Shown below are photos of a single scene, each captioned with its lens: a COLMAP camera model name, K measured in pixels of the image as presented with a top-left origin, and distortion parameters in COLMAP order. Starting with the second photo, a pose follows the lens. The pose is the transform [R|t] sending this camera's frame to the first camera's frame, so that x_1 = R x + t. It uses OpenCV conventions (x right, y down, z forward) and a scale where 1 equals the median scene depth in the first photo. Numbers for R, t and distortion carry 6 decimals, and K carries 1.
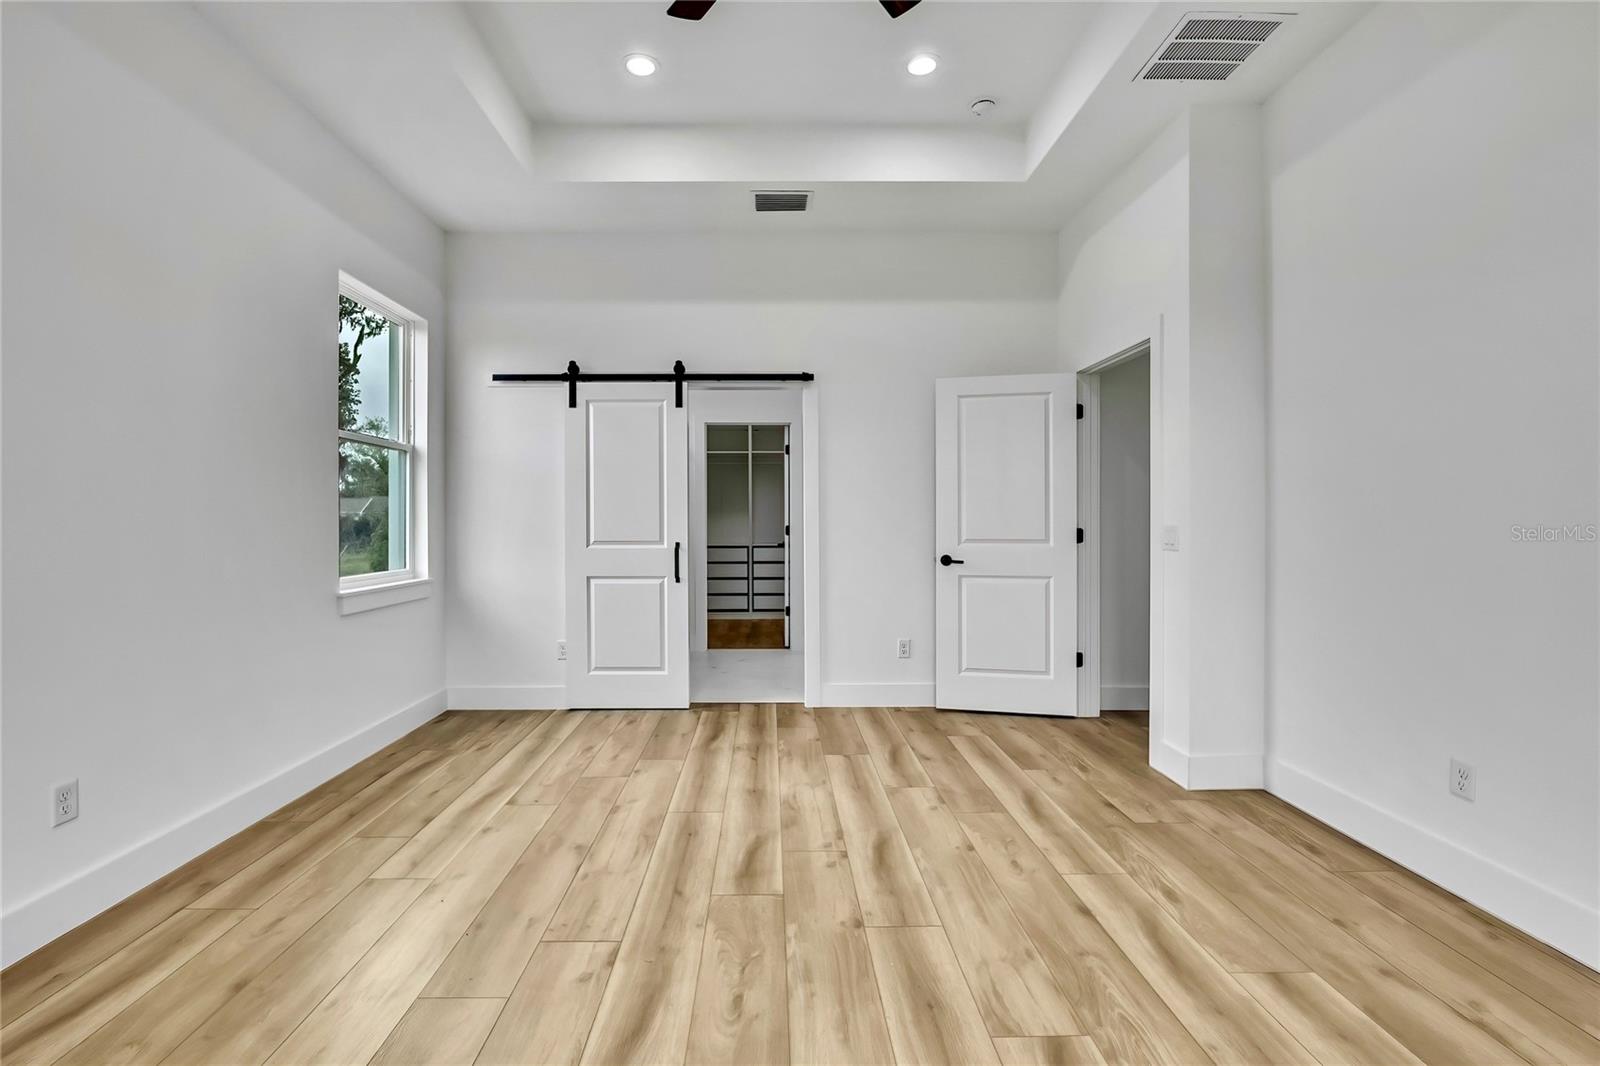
lens RADIAL K [[720.0, 0, 739.1], [0, 720.0, 527.0], [0, 0, 1]] dist [-0.021083, 0.004112]
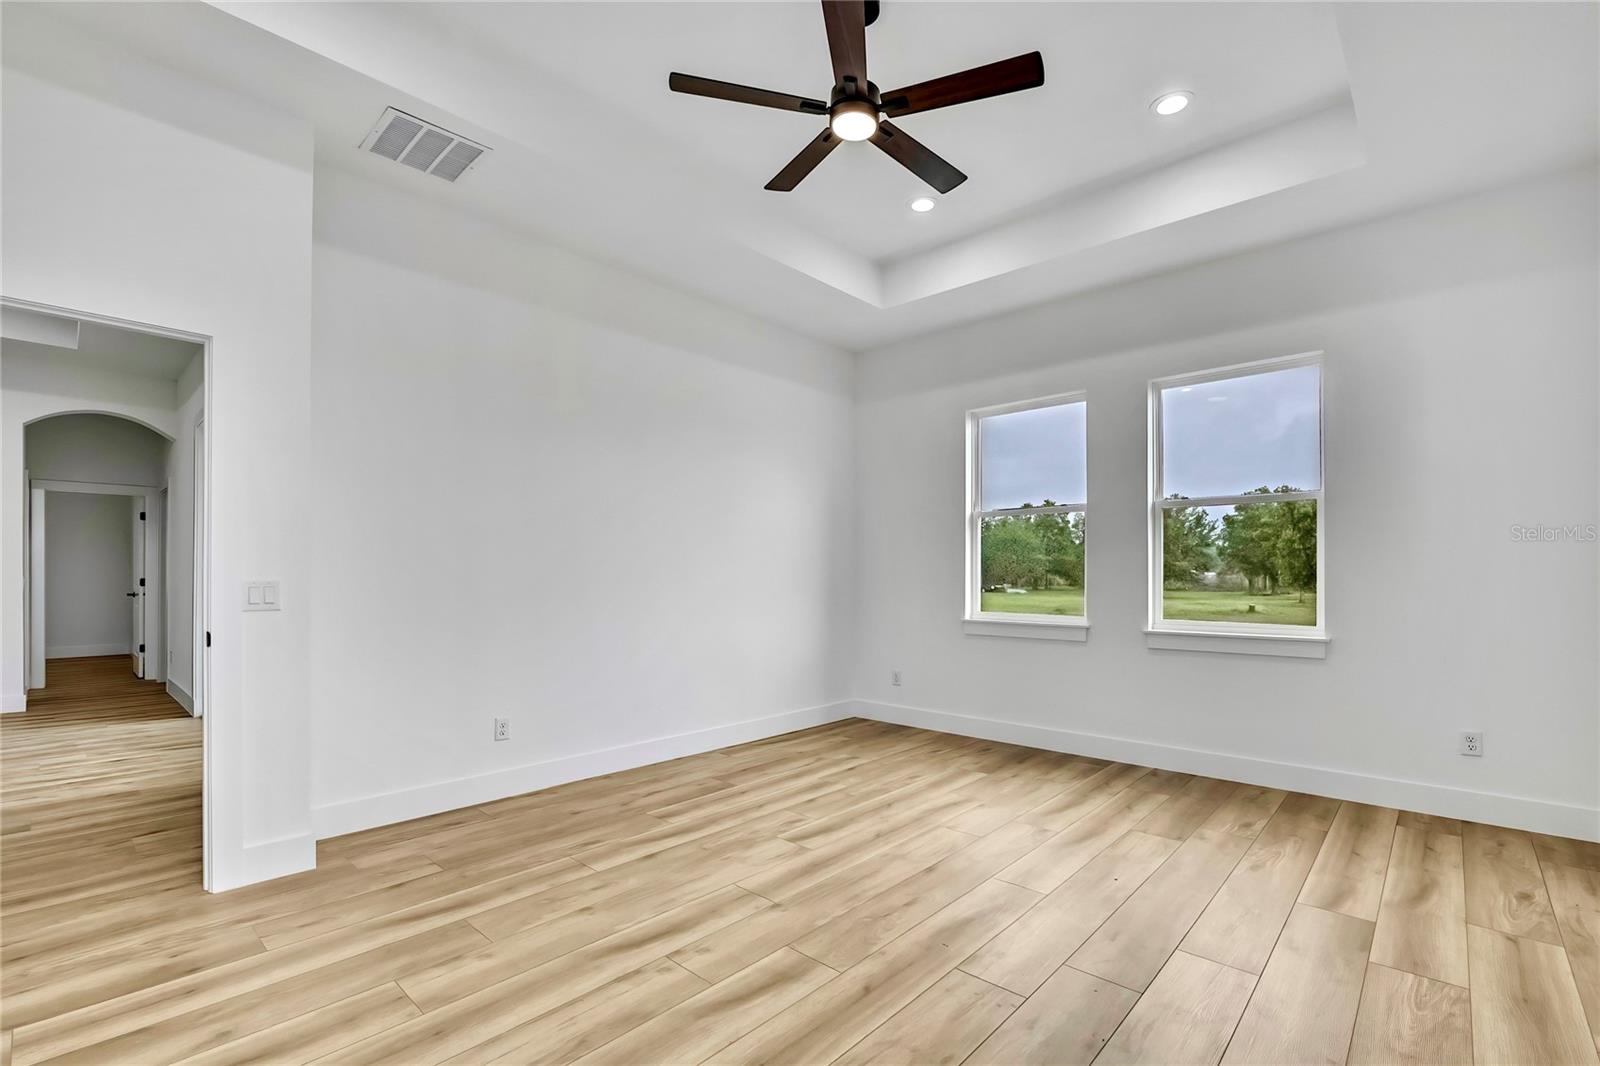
lens RADIAL K [[720.0, 0, 816.8], [0, 720.0, 590.2], [0, 0, 1]] dist [-0.021083, 0.004112]
pose [[-0.772027, -0.011679, 0.635482, -0.413314], [0.006924, 0.999617, 0.026783, -0.009335], [-0.635551, 0.025077, -0.771651, 1.185294]]
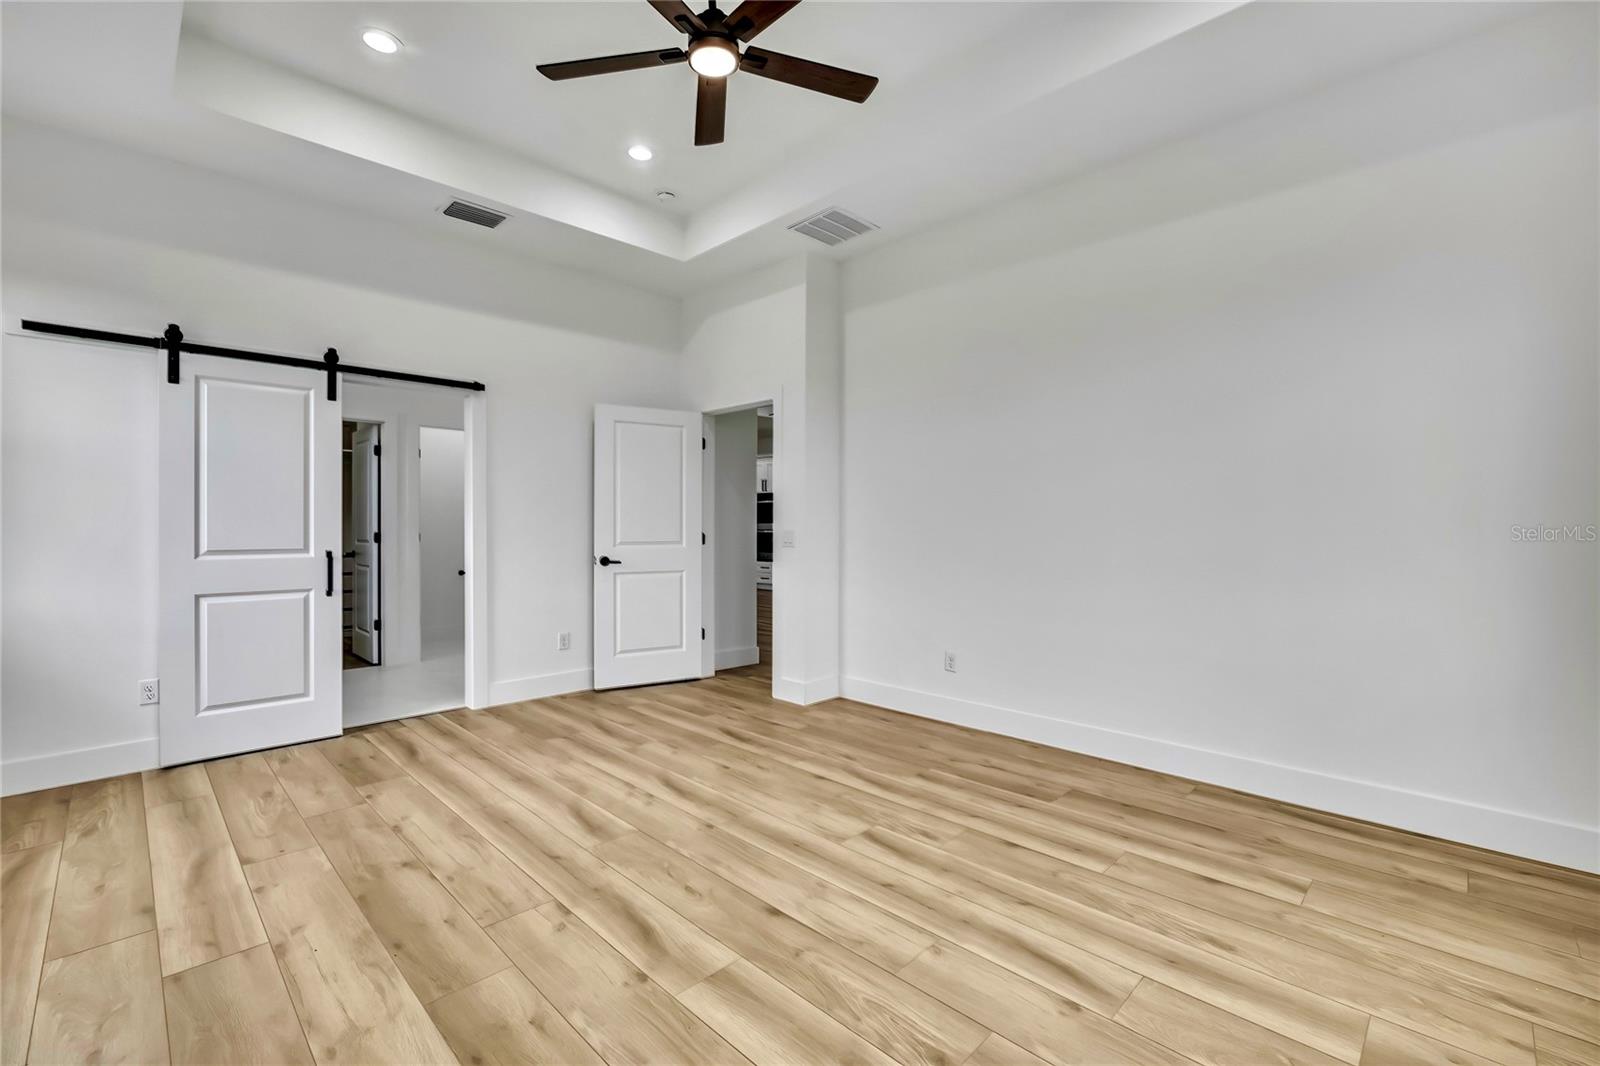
lens RADIAL K [[720.0, 0, 787.4], [0, 720.0, 527.0], [0, 0, 1]] dist [-0.021083, 0.004112]
pose [[0.702697, 0.000382, 0.711489, -0.433077], [0.006316, 0.999957, -0.006774, 0.002214], [-0.711461, 0.009254, 0.702664, -0.035188]]
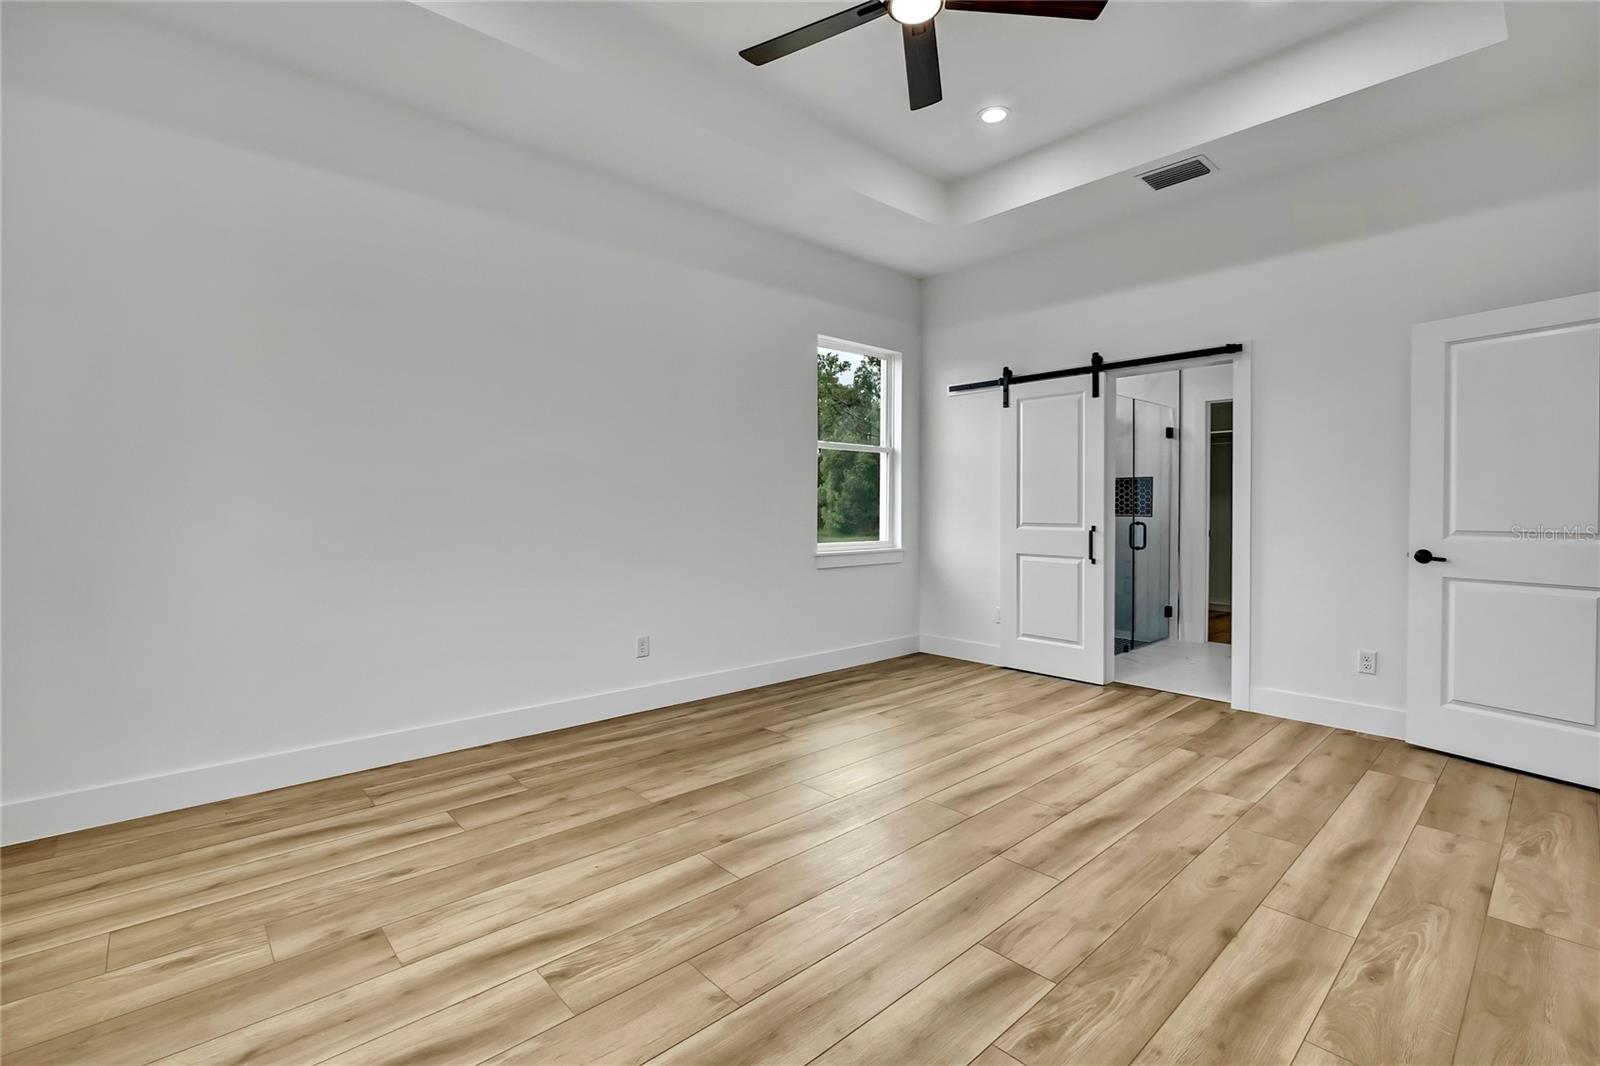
lens RADIAL K [[679.1, 0, 797.2], [0, 679.1, 517.8], [0, 0, 1]] dist [-0.010343, -0.000646]
pose [[0.686115, 0.015170, -0.727335, 0.462611], [-0.007780, 0.999878, 0.013515, -0.000086], [0.727452, -0.003614, 0.686150, 0.007807]]
